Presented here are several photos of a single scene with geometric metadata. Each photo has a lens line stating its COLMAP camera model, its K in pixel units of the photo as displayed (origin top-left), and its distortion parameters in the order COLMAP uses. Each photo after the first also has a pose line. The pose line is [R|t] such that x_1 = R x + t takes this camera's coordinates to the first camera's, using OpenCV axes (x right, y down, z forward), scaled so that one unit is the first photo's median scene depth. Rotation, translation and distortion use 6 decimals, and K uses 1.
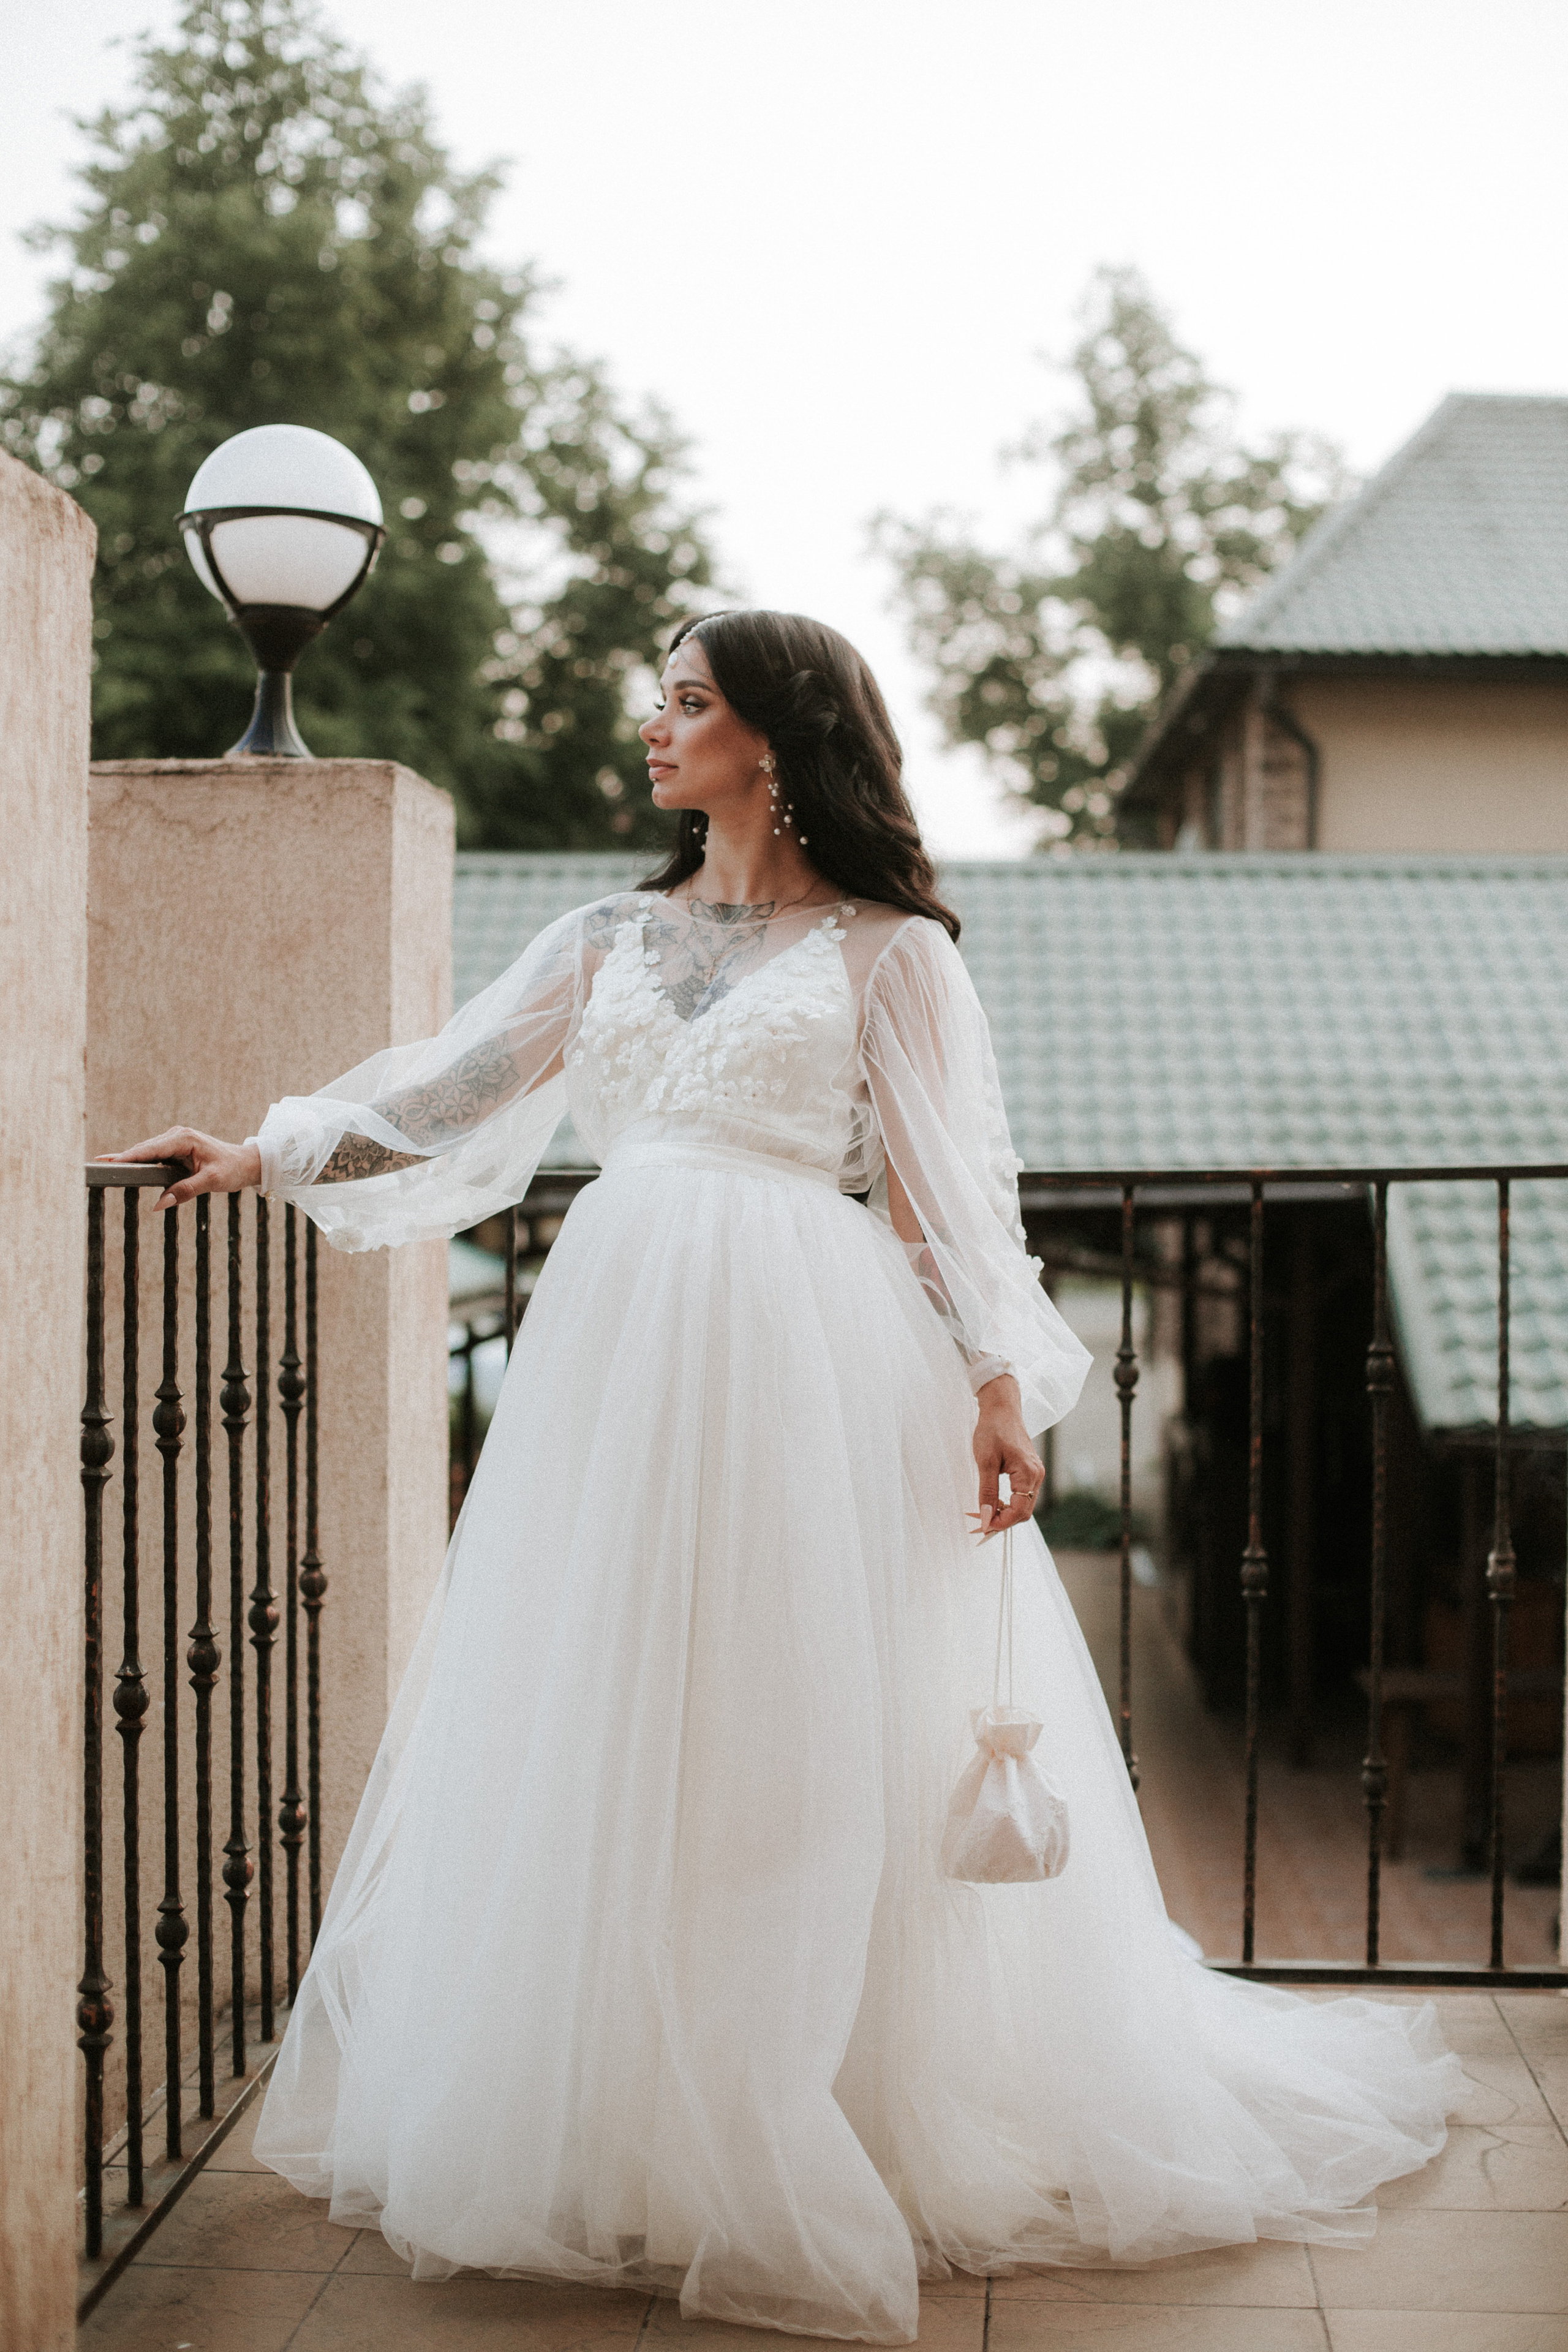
lens RADIAL K [[3424.2, 0, 782.9], [0, 3424.2, 1176.3], [0, 0, 1]] dist [-0.089348, 0.000000]
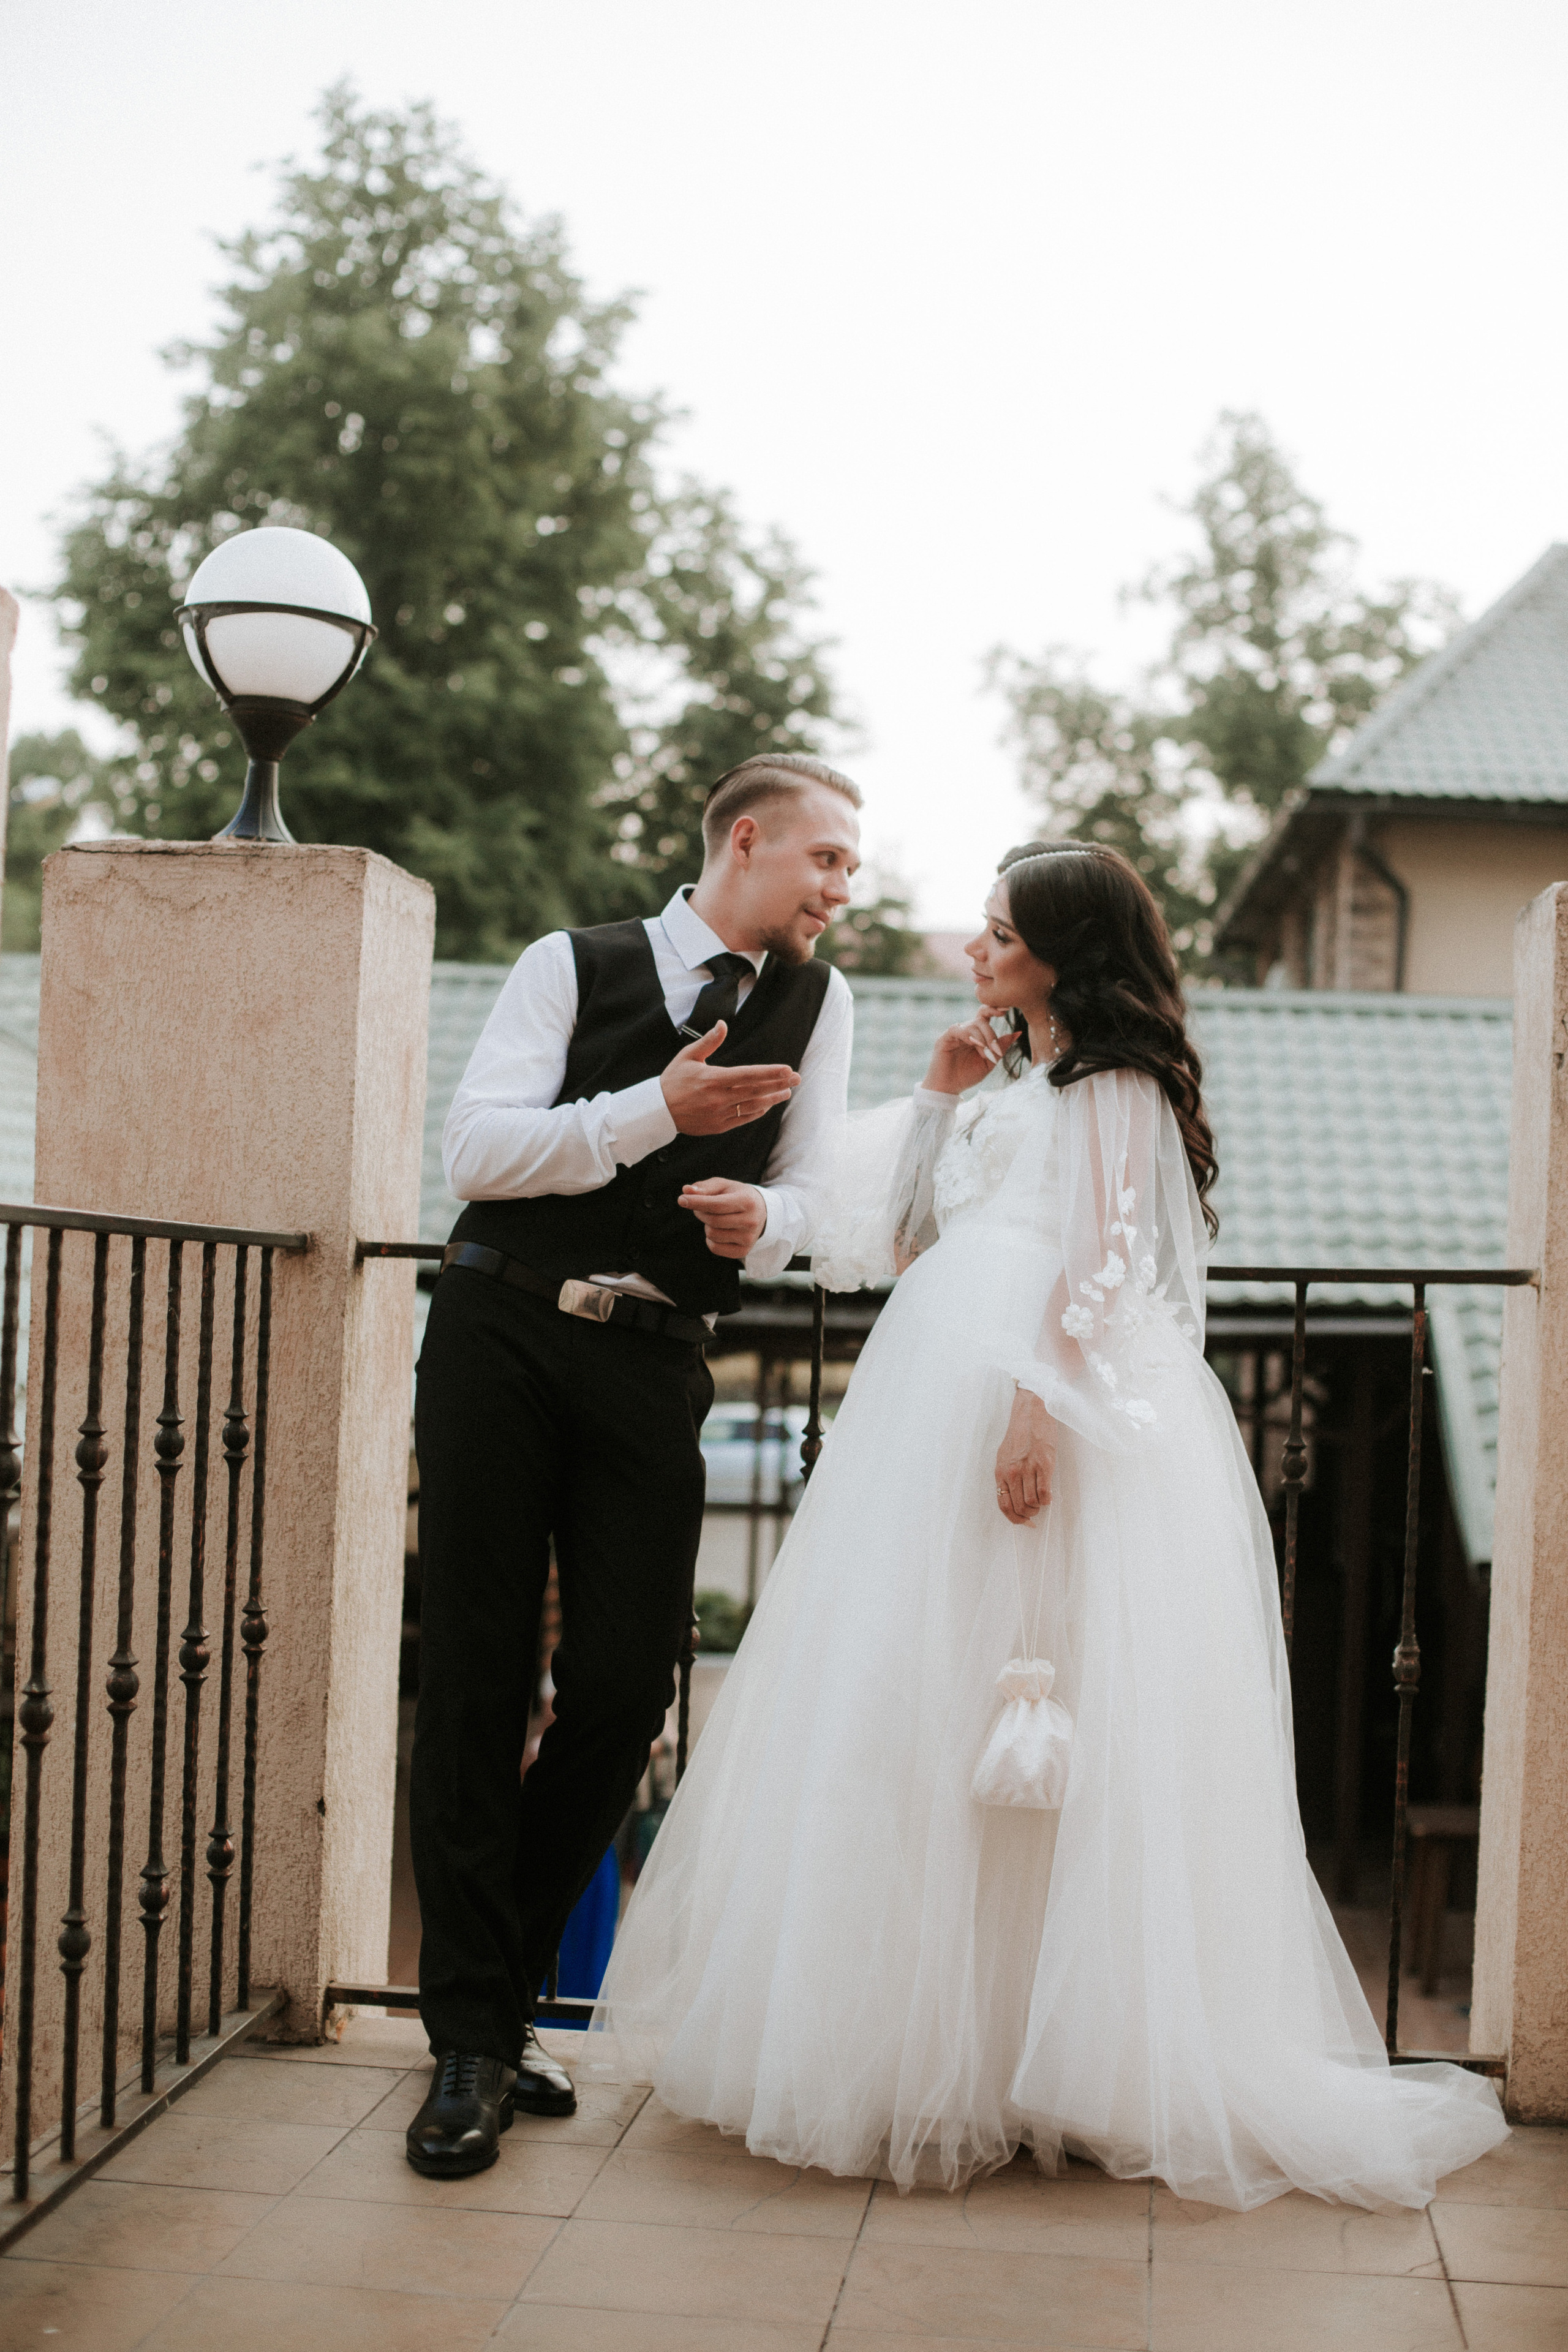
lens RADIAL K [[3424.2, 0, 786.0], [0, 3424.2, 1179.0], [0, 0, 1]] dist [-0.089348, 0.000000]
pose [[0.998872, 0.033446, -0.033701, 0.010338], [-0.034682, 0.998721, -0.036789, 0.002714], [0.032427, 0.037916, 0.998755, -0.007463]]
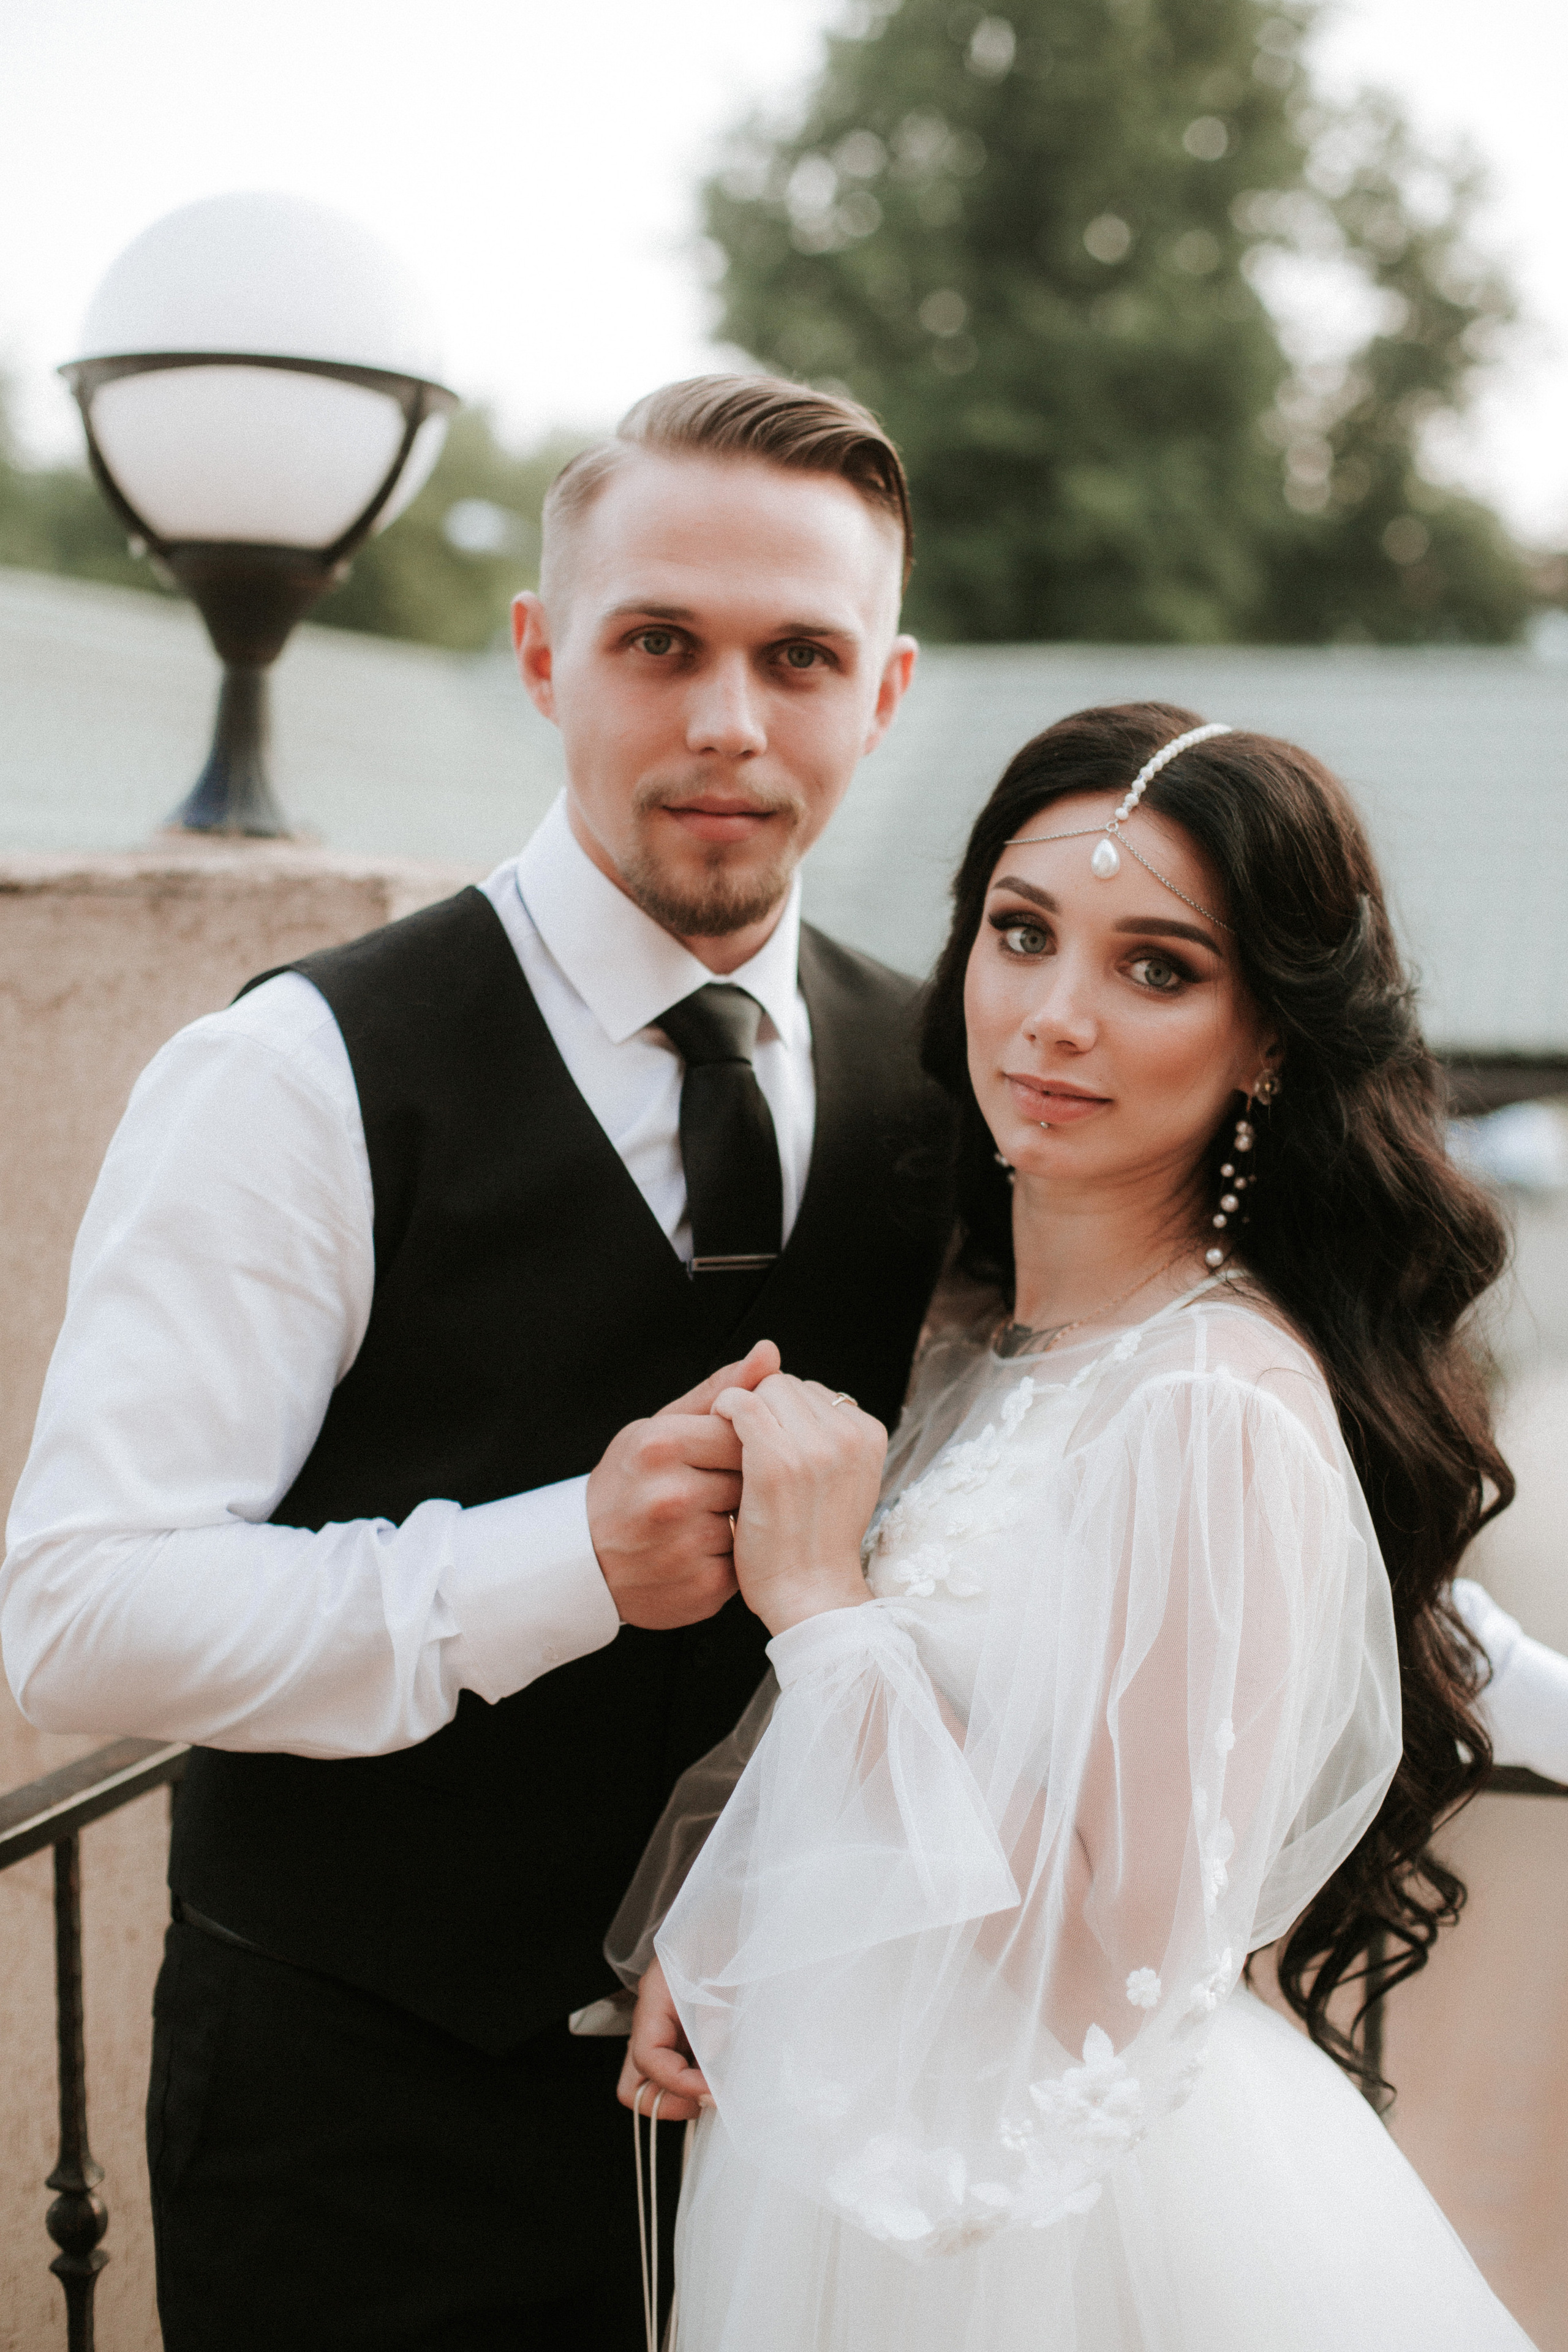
lens RADIAL K [[3424.2, 0, 782.5], [0, 3424.2, 1170.7], [0, 0, 1]] dist [-0.089348, 0.000000]
pose [[0.971854, 0.023463, -0.234411, 0.011160], [-0.006783, 0.997402, 0.071711, -0.022124], [0.235485, -0.068103, 0.969489, 0.103359]]
